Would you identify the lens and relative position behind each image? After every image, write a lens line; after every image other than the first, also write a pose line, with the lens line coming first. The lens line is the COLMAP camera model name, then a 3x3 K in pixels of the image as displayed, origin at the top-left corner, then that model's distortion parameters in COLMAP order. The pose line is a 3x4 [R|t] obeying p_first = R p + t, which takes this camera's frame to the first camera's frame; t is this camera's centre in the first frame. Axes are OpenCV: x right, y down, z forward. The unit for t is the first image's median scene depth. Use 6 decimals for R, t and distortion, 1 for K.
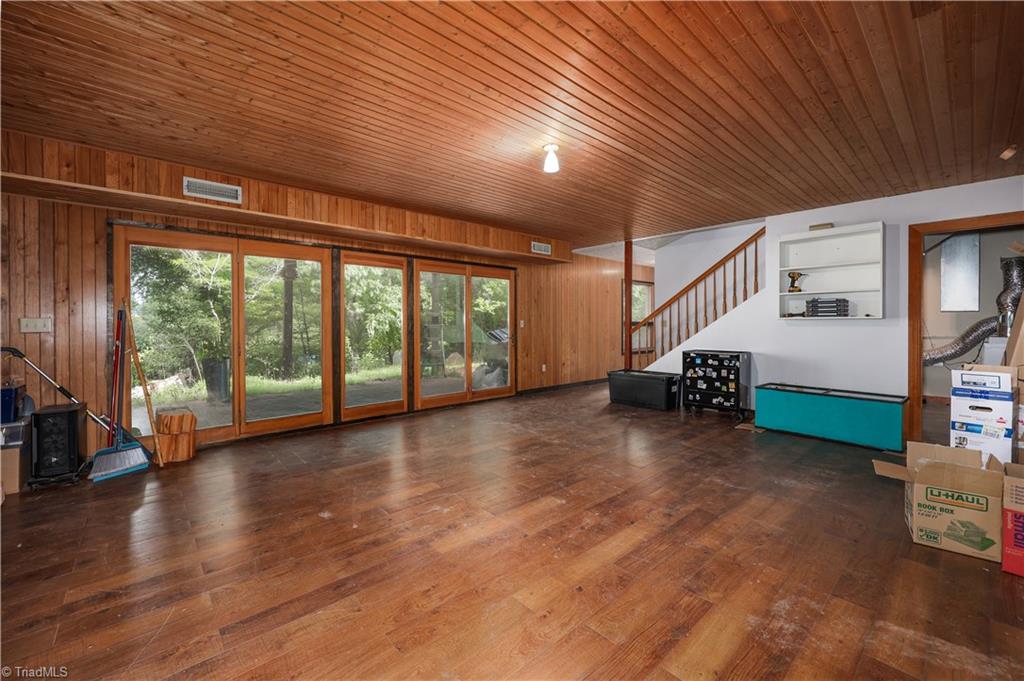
lens RADIAL K [[419.5, 0, 515.4], [0, 419.5, 329.9], [0, 0, 1]] dist [-0.000944, -0.000057]
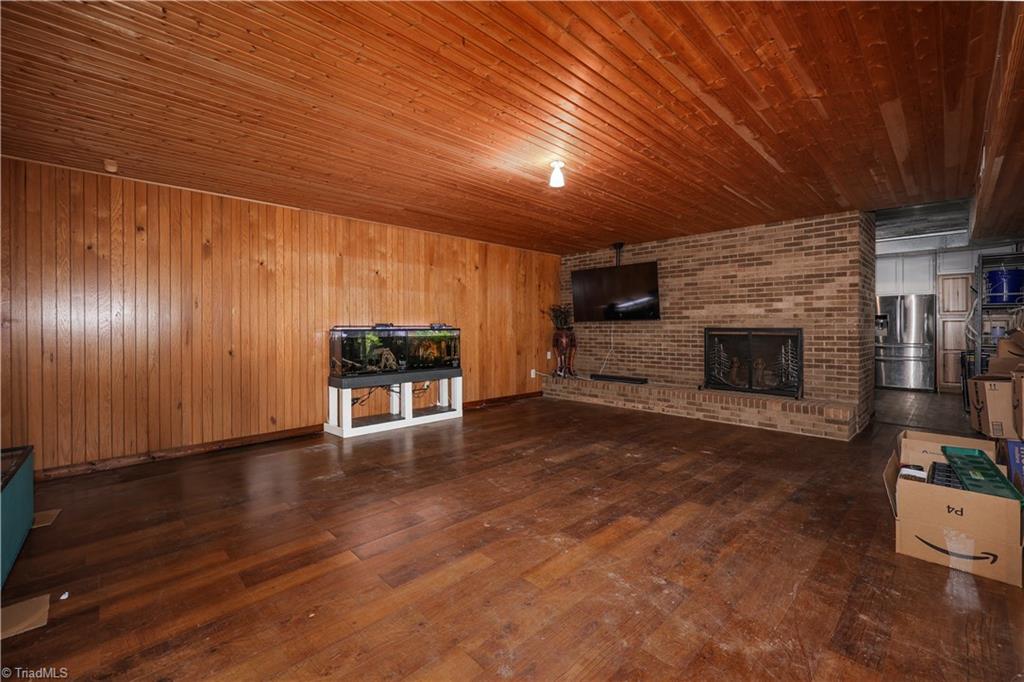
lens RADIAL K [[419.5, 0, 508.9], [0, 419.5, 331.4], [0, 0, 1]] dist [-0.000944, -0.000057]
pose [[-0.999817, 0.004015, -0.018707, 0.225308], [0.003585, 0.999730, 0.022967, -0.019152], [0.018794, 0.022896, -0.999561, 2.033917]]
